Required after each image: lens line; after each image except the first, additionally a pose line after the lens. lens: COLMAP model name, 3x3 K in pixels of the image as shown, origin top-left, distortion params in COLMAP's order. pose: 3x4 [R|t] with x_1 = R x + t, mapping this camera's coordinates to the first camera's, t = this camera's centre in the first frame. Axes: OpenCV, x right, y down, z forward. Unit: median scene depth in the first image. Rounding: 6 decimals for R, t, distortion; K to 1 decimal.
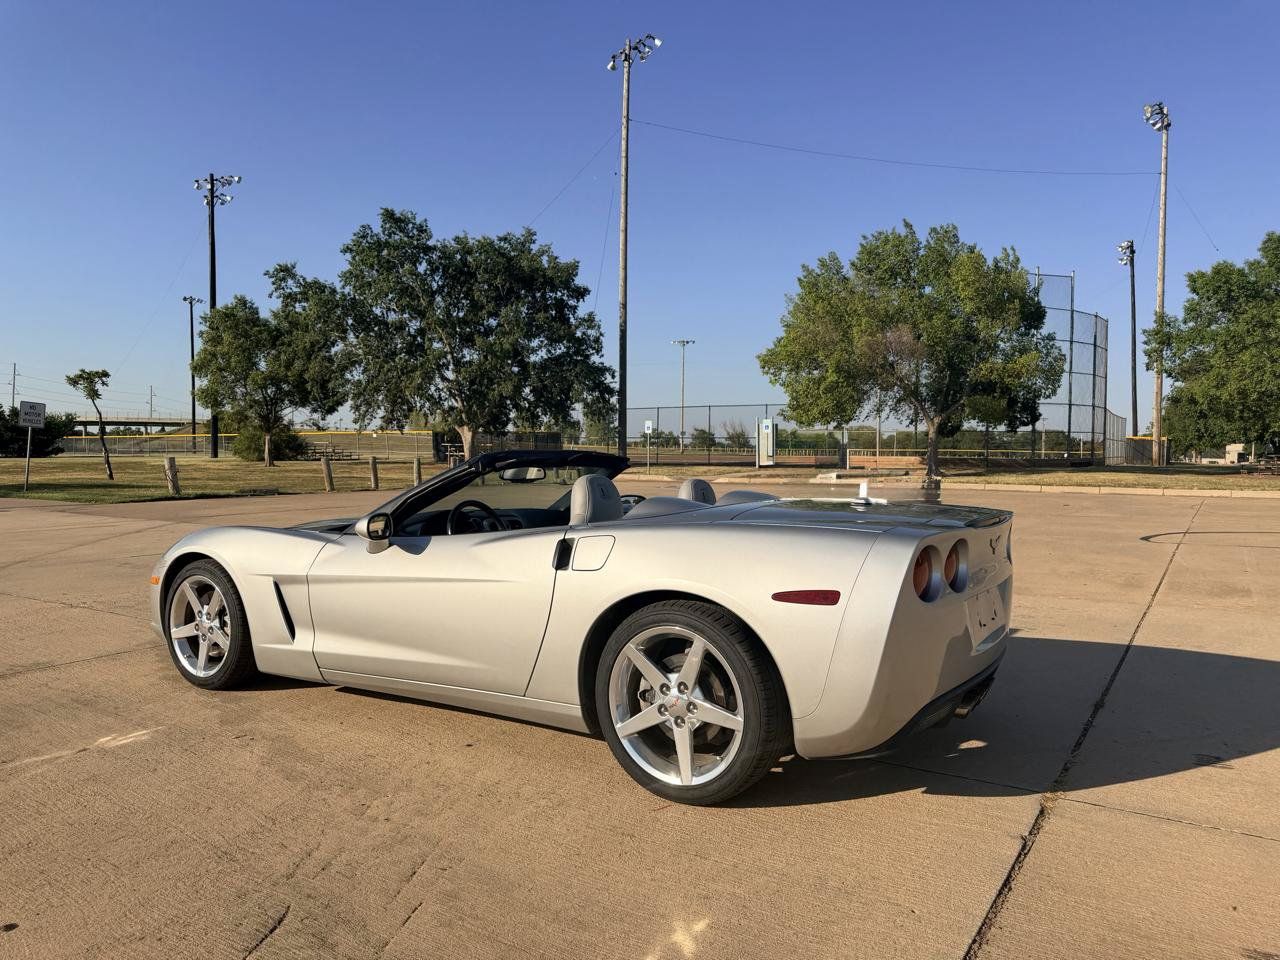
lens RADIAL K [[897.0, 0, 636.4], [0, 897.0, 476.8], [0, 0, 1]] dist [0.088295, -0.133078]
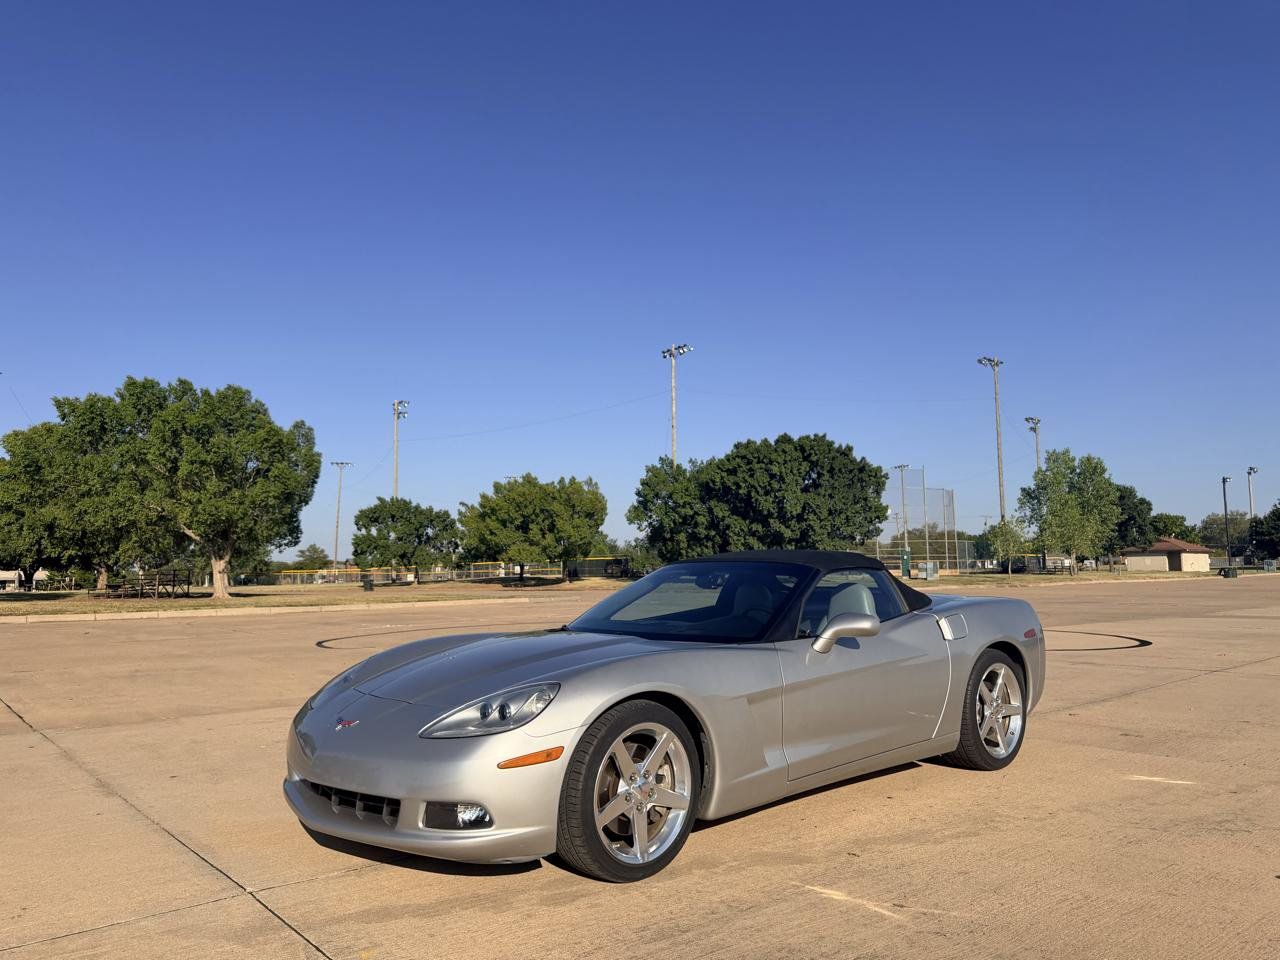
lens RADIAL K [[899.5, 0, 642.5], [0, 899.5, 480.9], [0, 0, 1]] dist [0.129612, -0.227815]
pose [[0.276745, 0.088435, 0.956866, -0.137849], [0.041412, 0.993734, -0.103819, -0.001736], [-0.960051, 0.068357, 0.271348, 0.086811]]
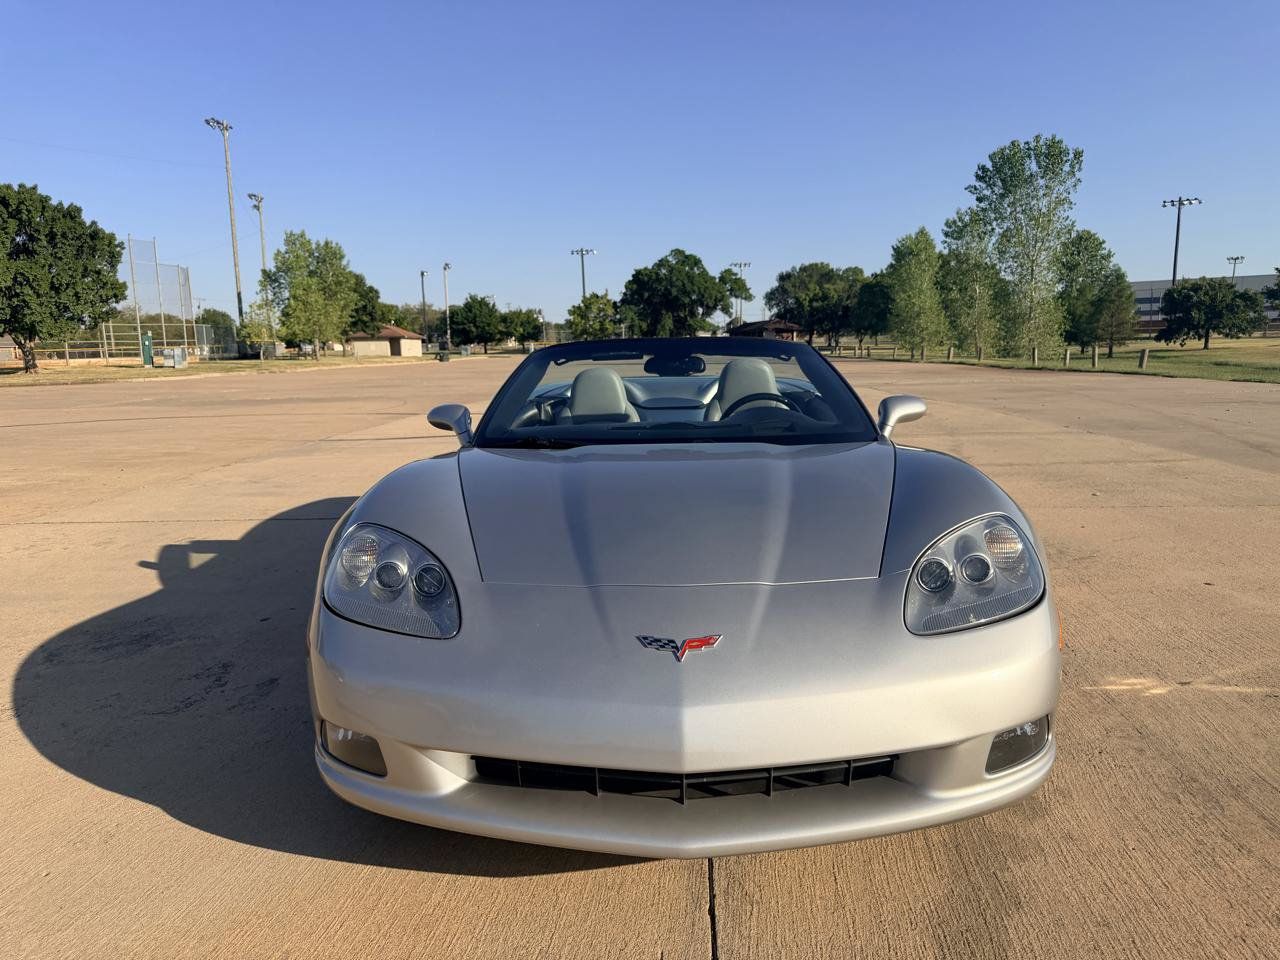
lens RADIAL K [[904.7, 0, 639.9], [0, 904.7, 487.1], [0, 0, 1]] dist [0.073459, -0.096746]
pose [[-0.512667, -0.125618, 0.849349, -0.093585], [0.042575, 0.984303, 0.171276, -0.005257], [-0.857532, 0.123968, -0.499271, 0.161982]]
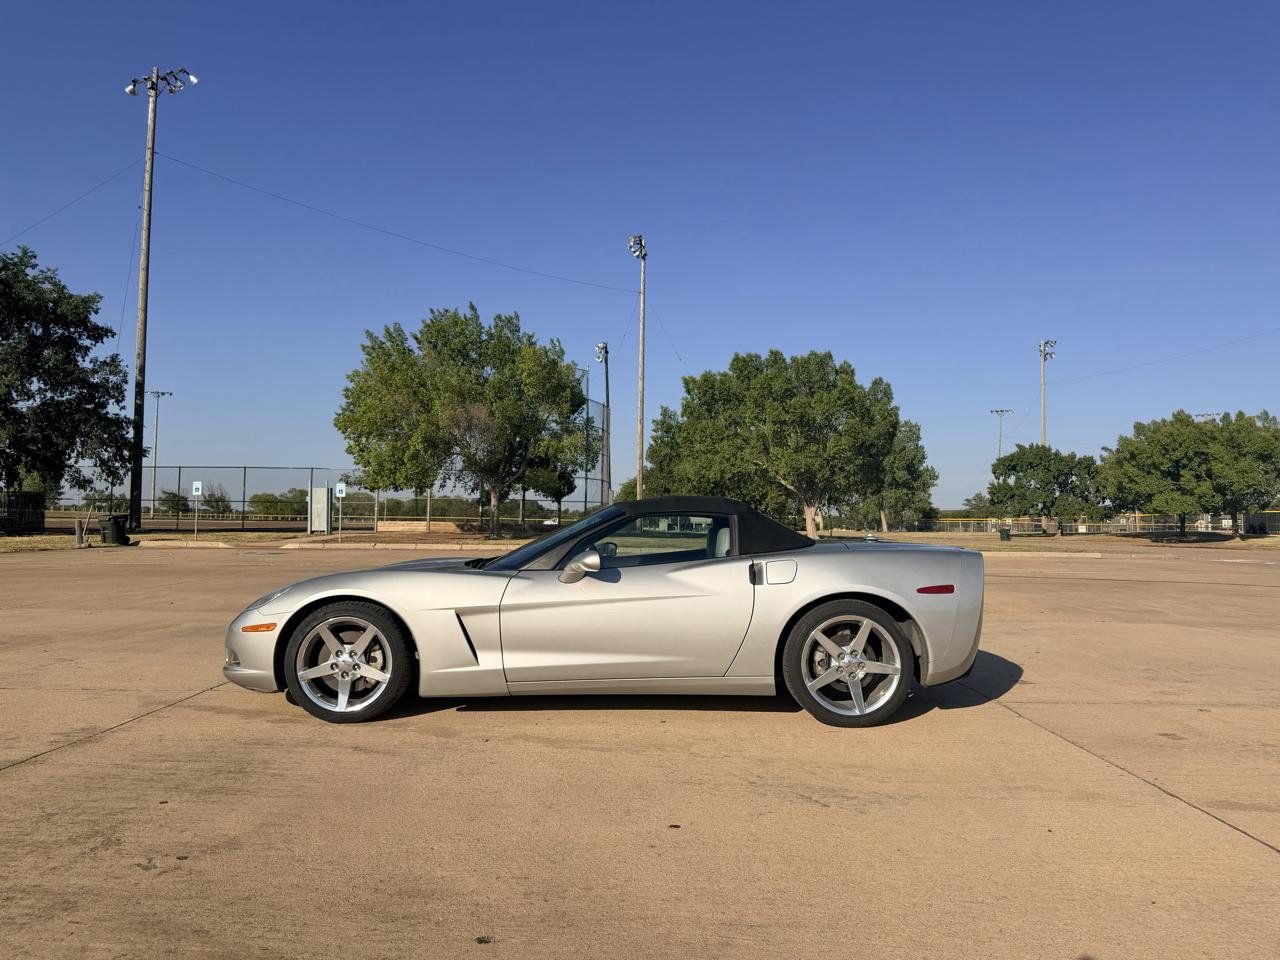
lens RADIAL K [[896.7, 0, 637.2], [0, 896.7, 484.5], [0, 0, 1]] dist [0.078145, -0.101363]
pose [[0.847727, 0.025953, 0.529798, -0.085110], [0.009233, 0.997929, -0.063659, 0.002607], [-0.530353, 0.058857, 0.845732, -0.012135]]
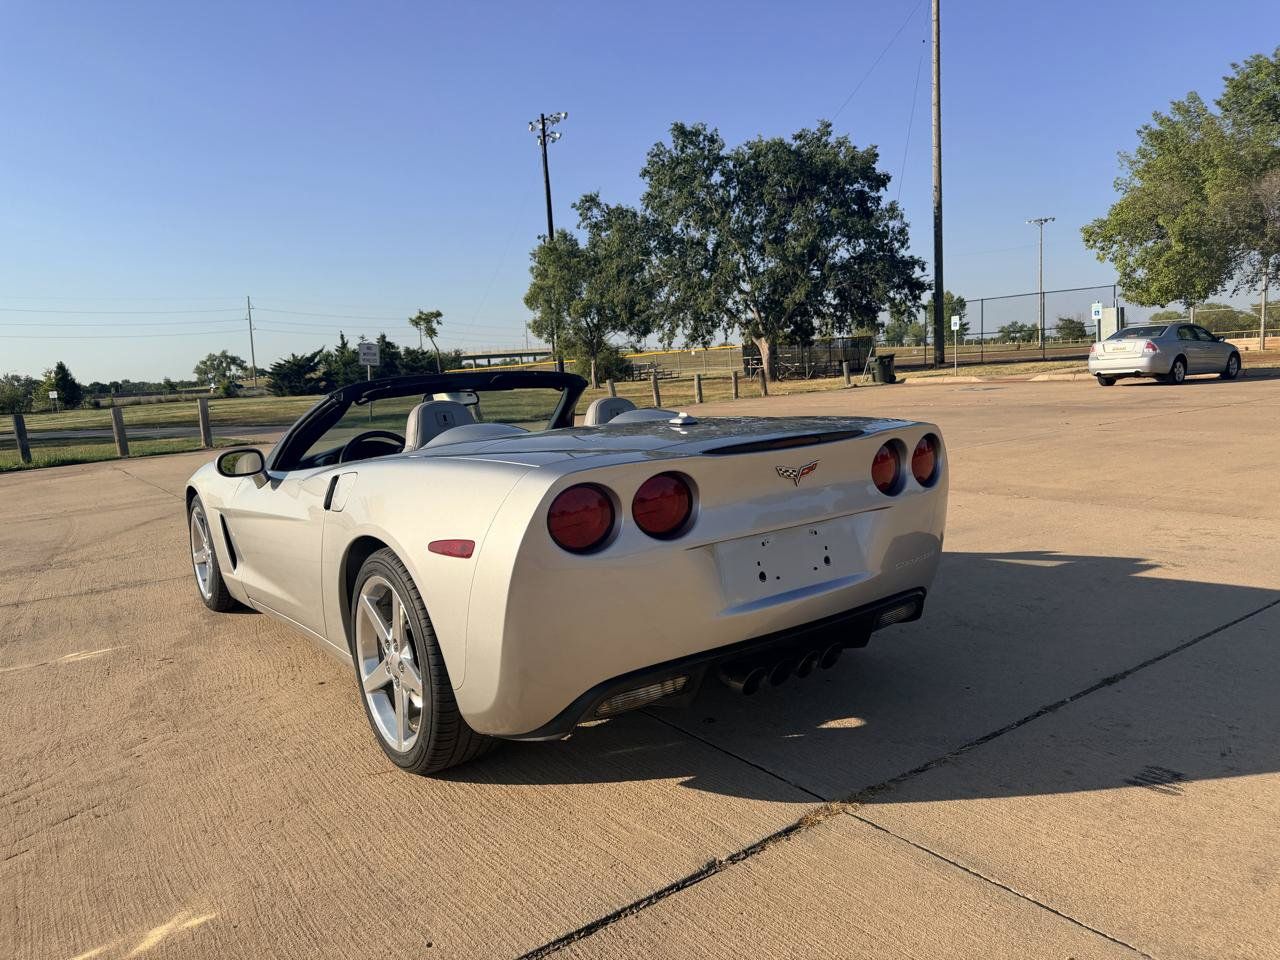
lens RADIAL K [[897.5, 0, 643.4], [0, 897.5, 478.1], [0, 0, 1]] dist [0.085828, -0.123724]
pose [[0.931358, -0.013923, -0.363838, 0.045513], [0.050478, 0.994556, 0.091156, 0.000292], [0.360589, -0.103265, 0.926991, 0.021474]]
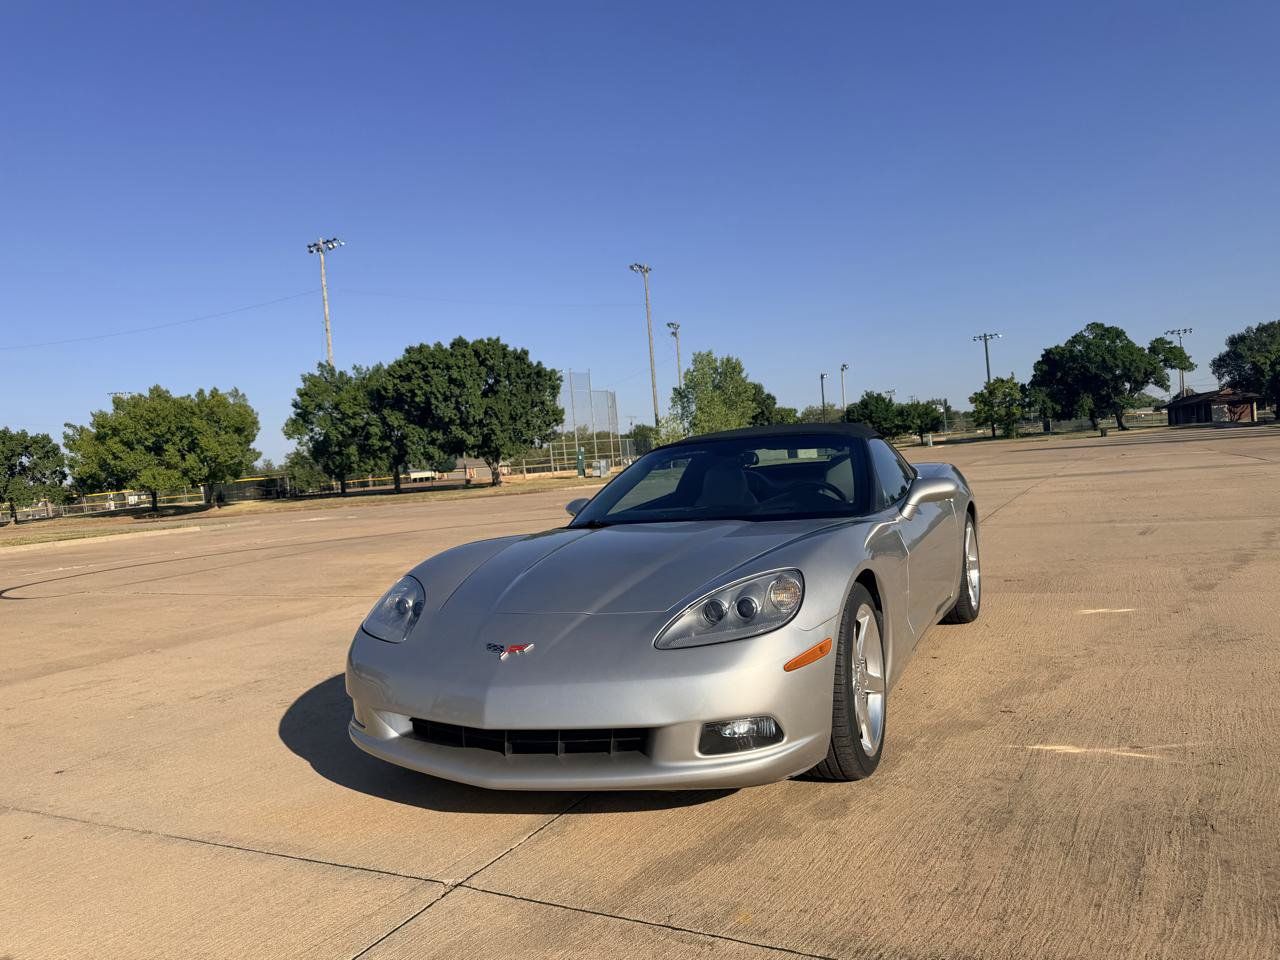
lens RADIAL K [[902.3, 0, 640.1], [0, 902.3, 485.1], [0, 0, 1]] dist [0.107688, -0.177461]
pose [[-0.097463, -0.019442, 0.995049, -0.127333], [0.106817, 0.993830, 0.029881, -0.002059], [-0.989490, 0.109201, -0.094785, 0.136139]]
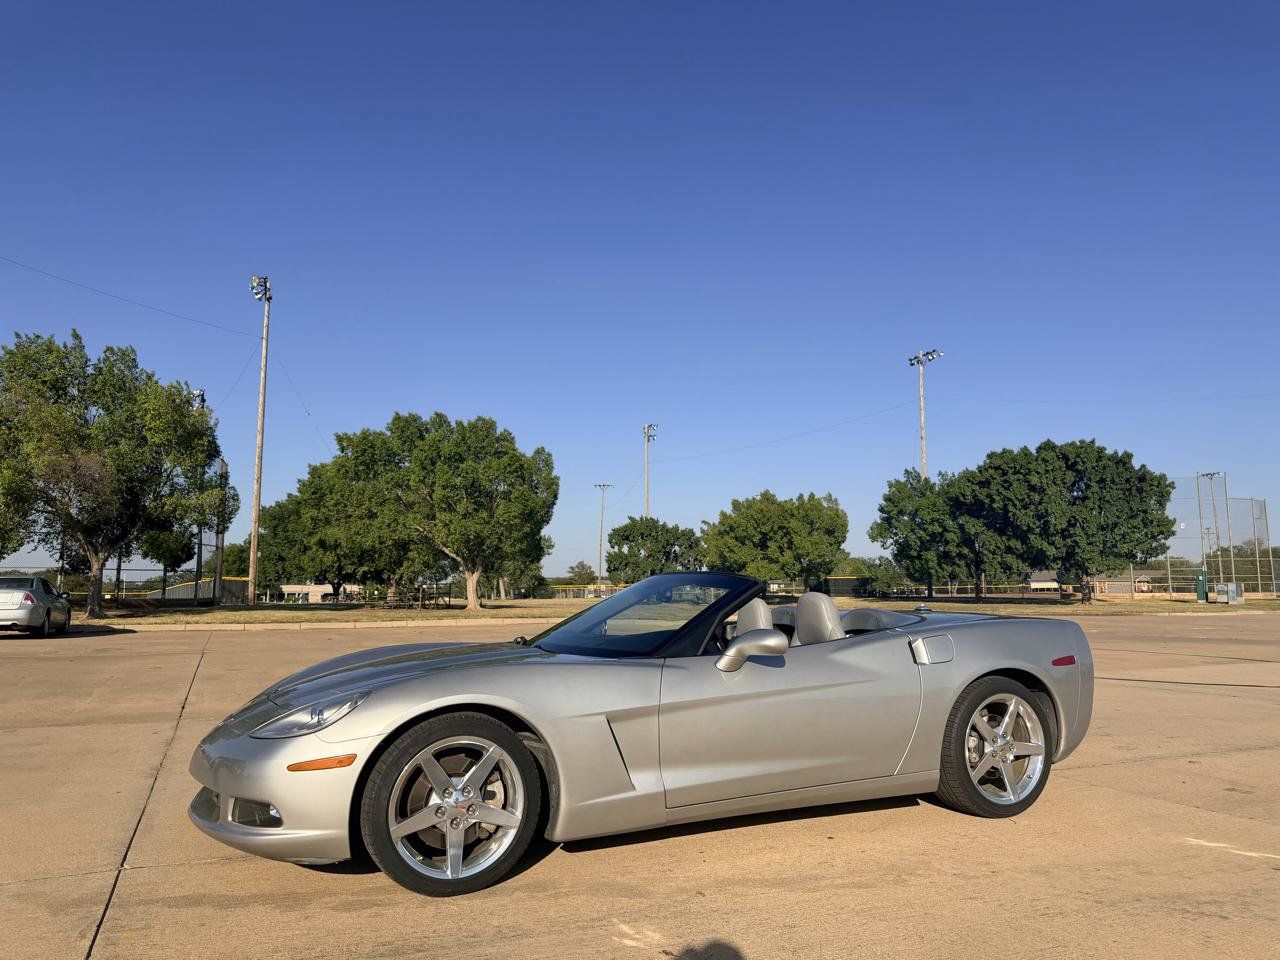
lens RADIAL K [[900.3, 0, 637.6], [0, 900.3, 484.1], [0, 0, 1]] dist [0.105523, -0.167274]
pose [[0.542488, 0.094270, 0.834757, -0.117141], [0.028463, 0.991050, -0.130418, 0.000522], [-0.839581, 0.094509, 0.534950, 0.050674]]
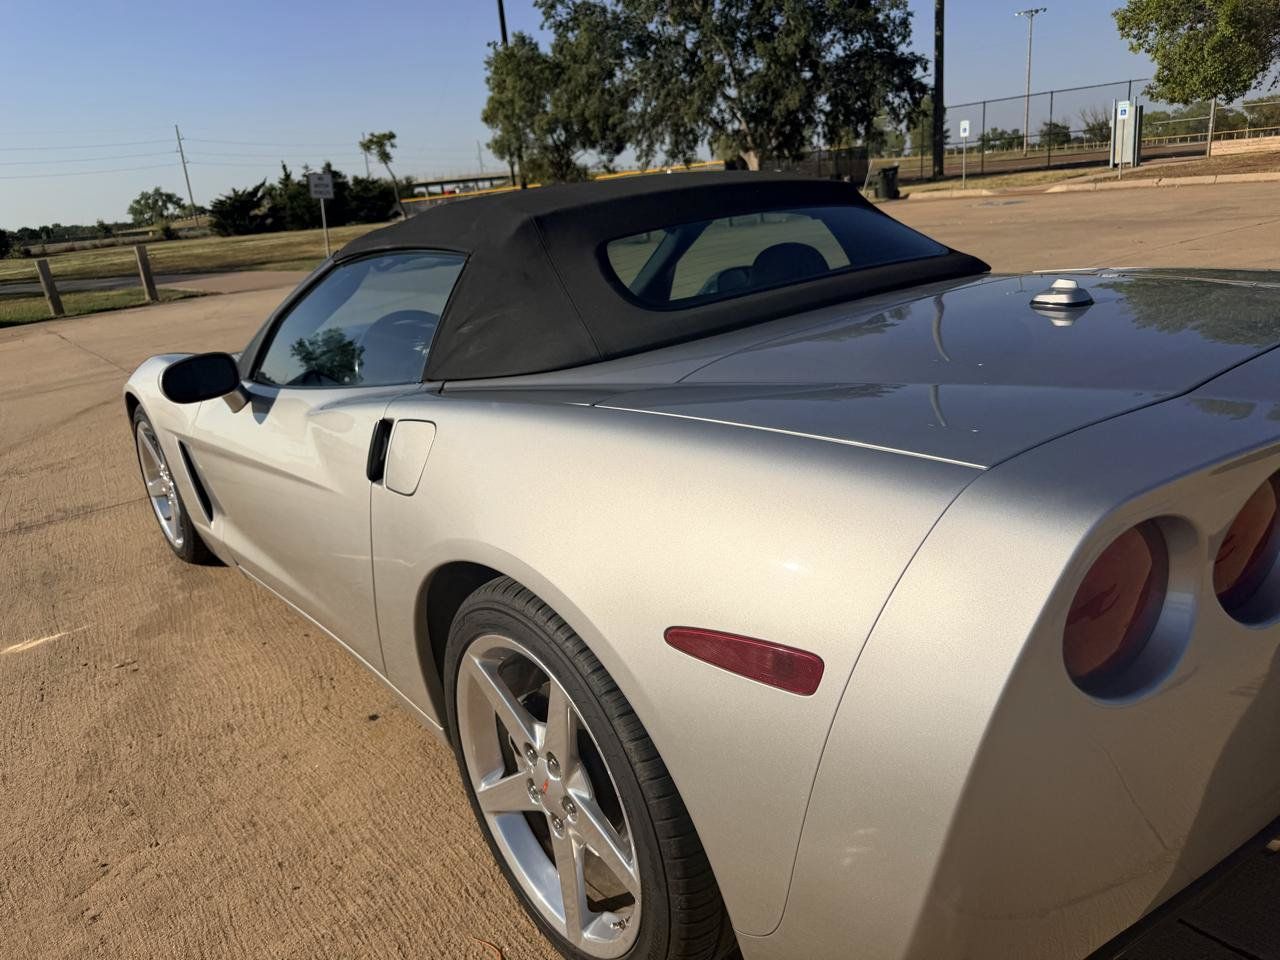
lens RADIAL K [[916.4, 0, 646.3], [0, 916.4, 481.7], [0, 0, 1]] dist [-0.002344, 0.001194]
pose [[0.943103, 0.013368, -0.332231, 0.018836], [0.083798, 0.957382, 0.276400, -0.002102], [0.321767, -0.288514, 0.901790, 0.048173]]
